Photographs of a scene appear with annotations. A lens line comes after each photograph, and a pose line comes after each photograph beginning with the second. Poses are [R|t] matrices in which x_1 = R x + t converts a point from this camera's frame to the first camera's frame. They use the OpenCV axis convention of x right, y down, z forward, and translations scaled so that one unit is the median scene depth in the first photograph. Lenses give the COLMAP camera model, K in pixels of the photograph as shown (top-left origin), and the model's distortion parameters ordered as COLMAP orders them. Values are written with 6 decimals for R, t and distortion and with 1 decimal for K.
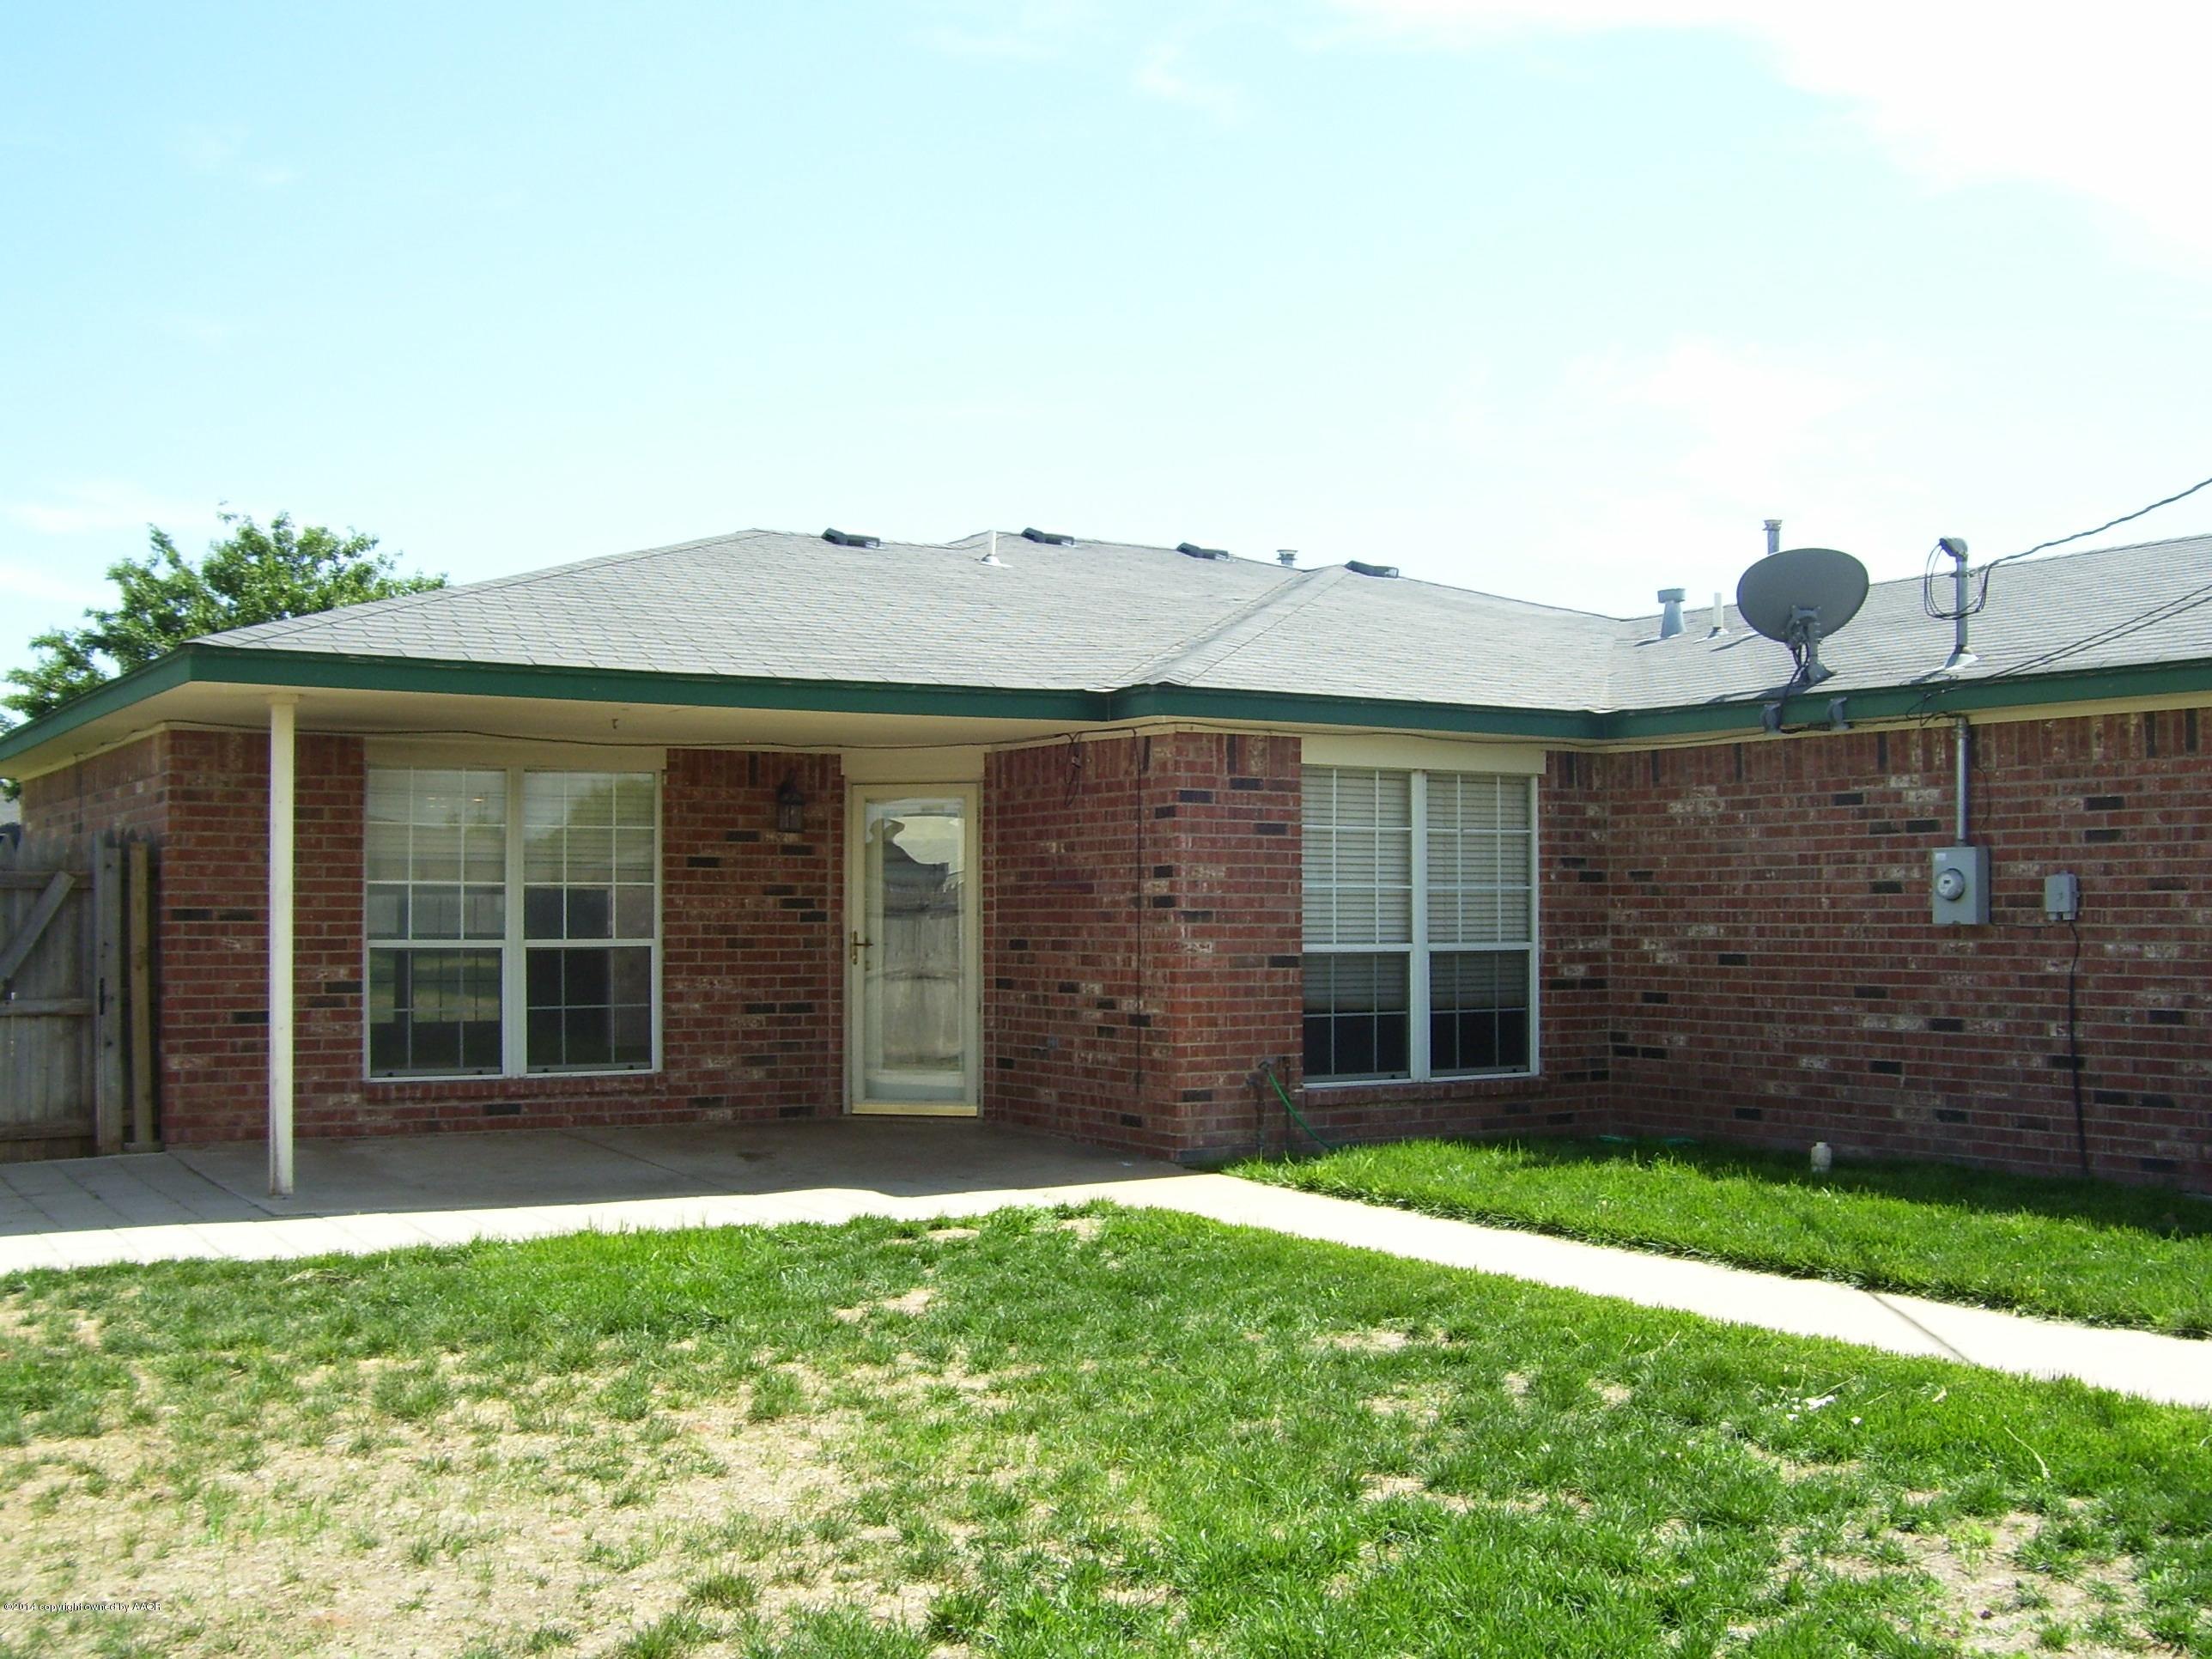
lens RADIAL K [[2389.6, 0, 1174.1], [0, 2389.6, 835.0], [0, 0, 1]] dist [-0.186275, 0.153999]
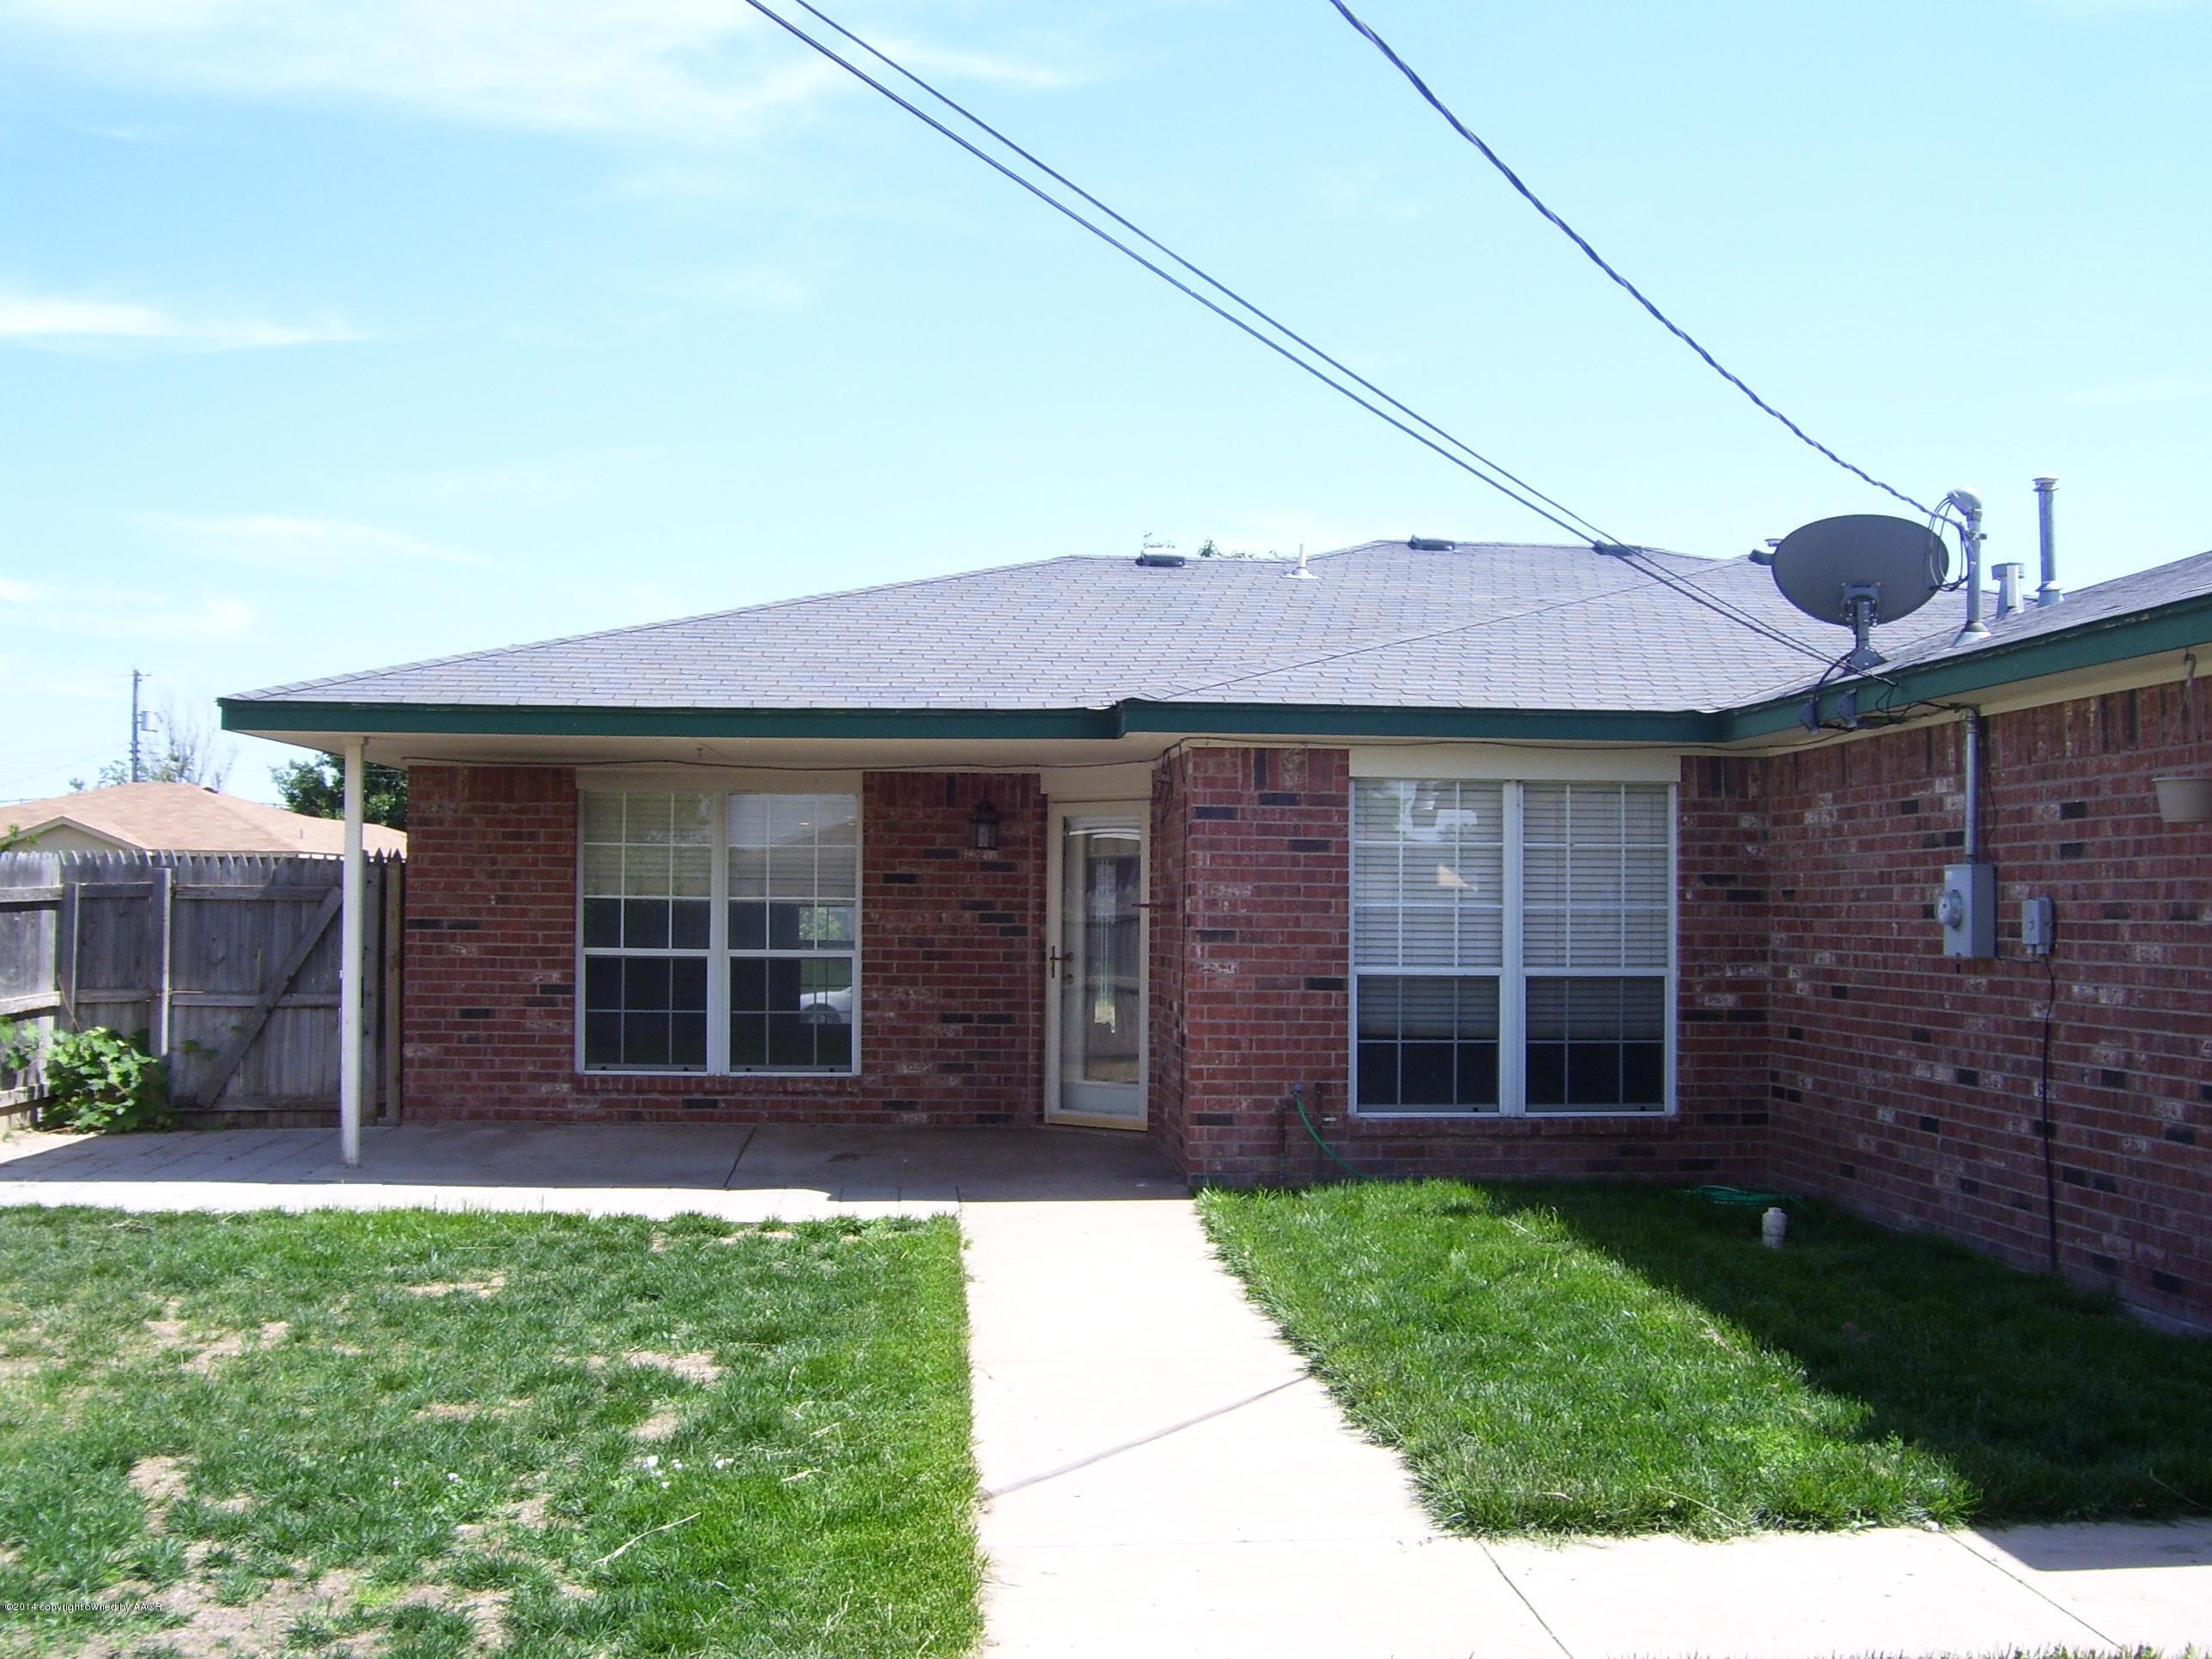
lens RADIAL K [[2389.6, 0, 1174.1], [0, 2389.6, 835.0], [0, 0, 1]] dist [-0.186275, 0.153999]
pose [[0.887696, -0.007047, -0.460376, 0.420338], [0.005772, 0.999975, -0.004177, -0.002959], [0.460394, 0.001051, 0.887714, 0.119035]]
